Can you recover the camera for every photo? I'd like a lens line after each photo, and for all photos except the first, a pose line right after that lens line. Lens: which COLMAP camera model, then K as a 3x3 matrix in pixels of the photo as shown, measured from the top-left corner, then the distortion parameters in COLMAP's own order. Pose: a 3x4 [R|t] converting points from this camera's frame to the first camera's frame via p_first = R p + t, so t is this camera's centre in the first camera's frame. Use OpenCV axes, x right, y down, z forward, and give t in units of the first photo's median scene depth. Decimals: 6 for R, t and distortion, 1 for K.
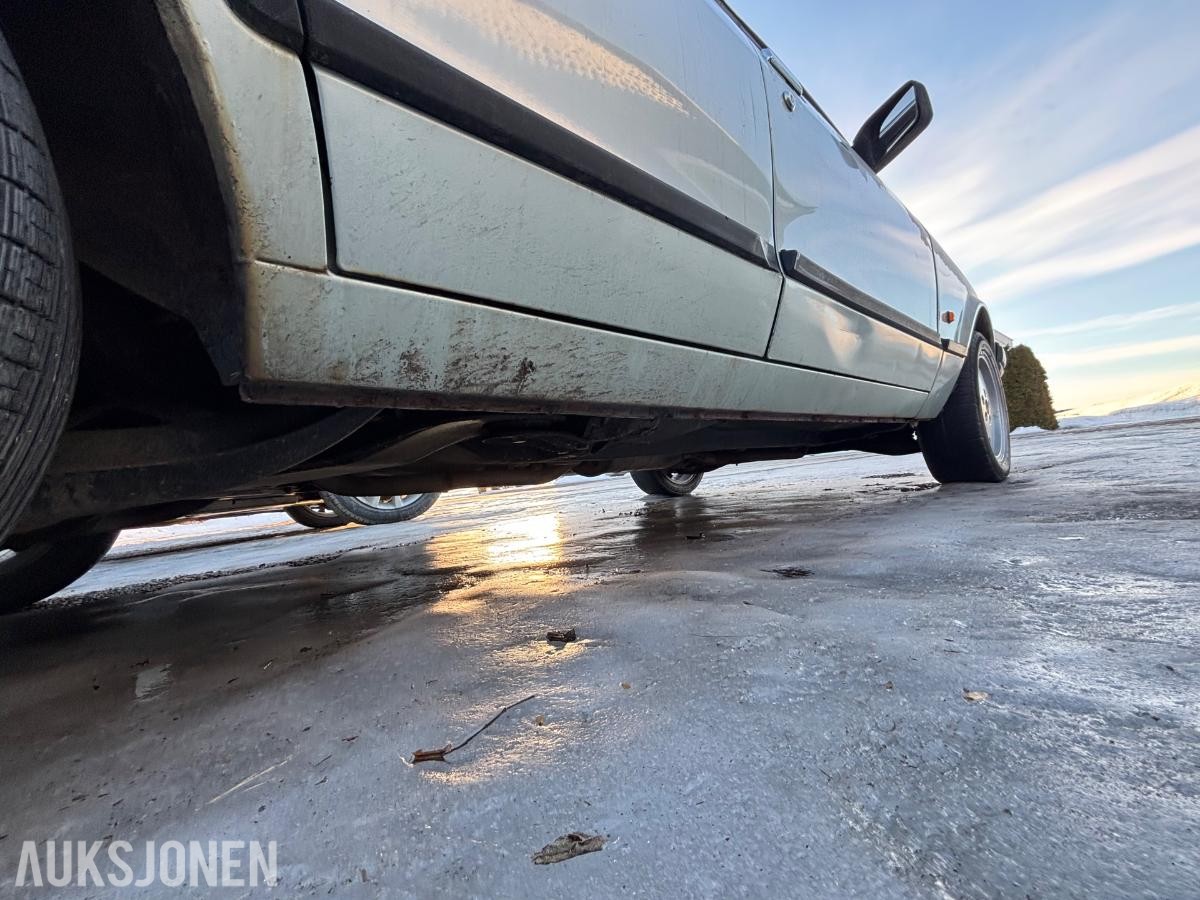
lens RADIAL K [[480.5, 0, 601.0], [0, 480.5, 447.6], [0, 0, 1]] dist [0.000588, -0.000628]
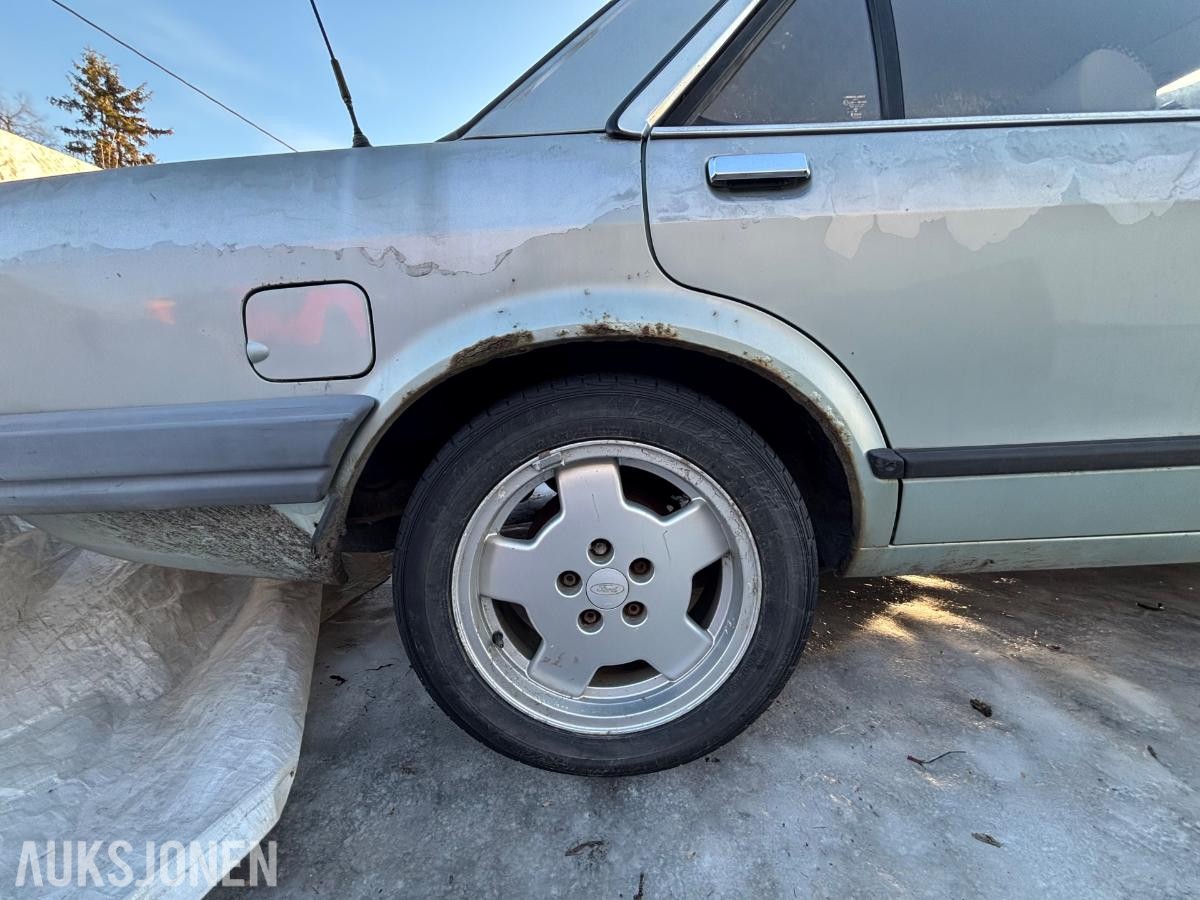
lens RADIAL K [[480.5, 0, 608.8], [0, 480.5, 447.6], [0, 0, 1]] dist [0.000588, -0.000628]
pose [[0.747640, 0.176984, -0.640087, -0.233400], [0.008096, 0.961334, 0.275265, -1.628433], [0.664055, -0.210981, 0.717299, -1.518834]]
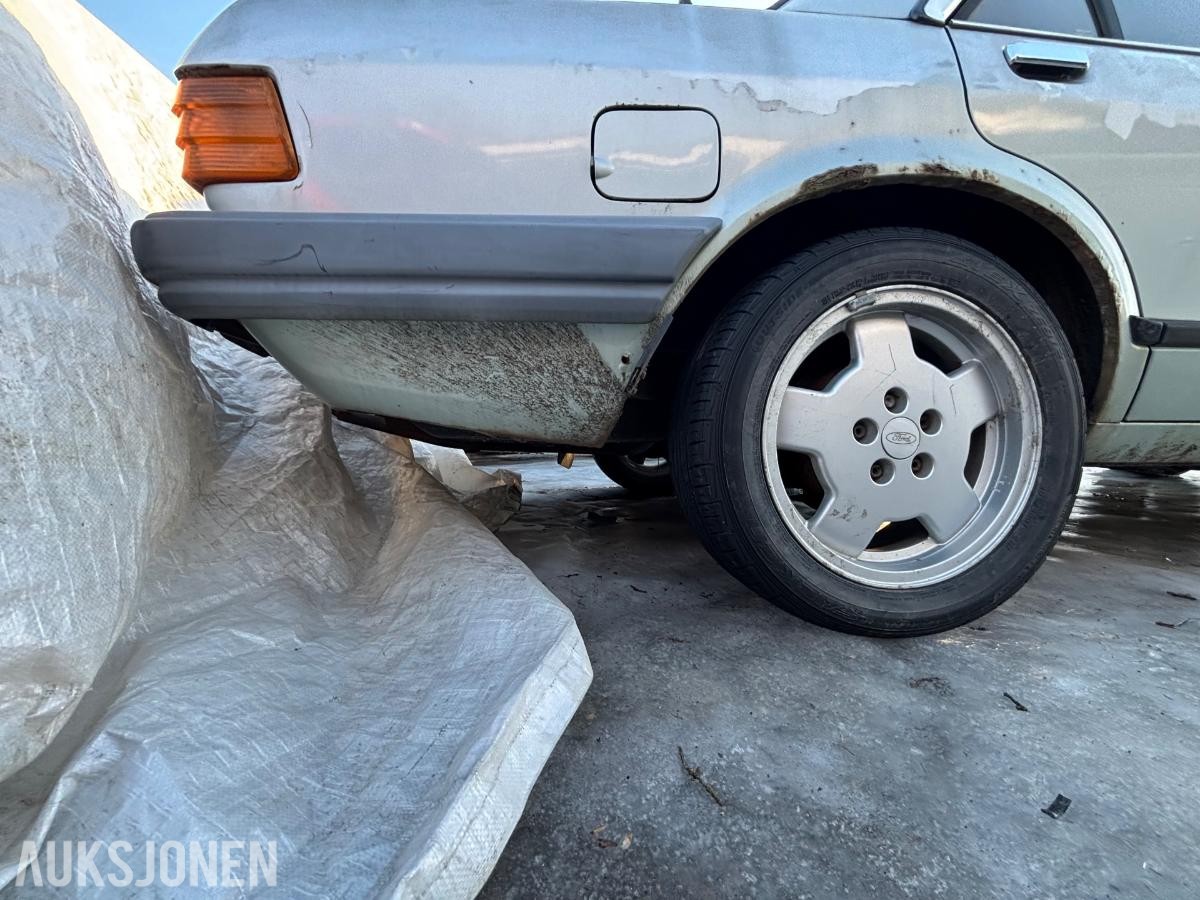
lens RADIAL K [[480.5, 0, 609.5], [0, 480.5, 448.3], [0, 0, 1]] dist [0.000588, -0.000628]
pose [[0.802473, 0.138326, -0.580434, -1.386075], [-0.045247, 0.984064, 0.171962, -0.613466], [0.594971, -0.111732, 0.795943, -2.753255]]
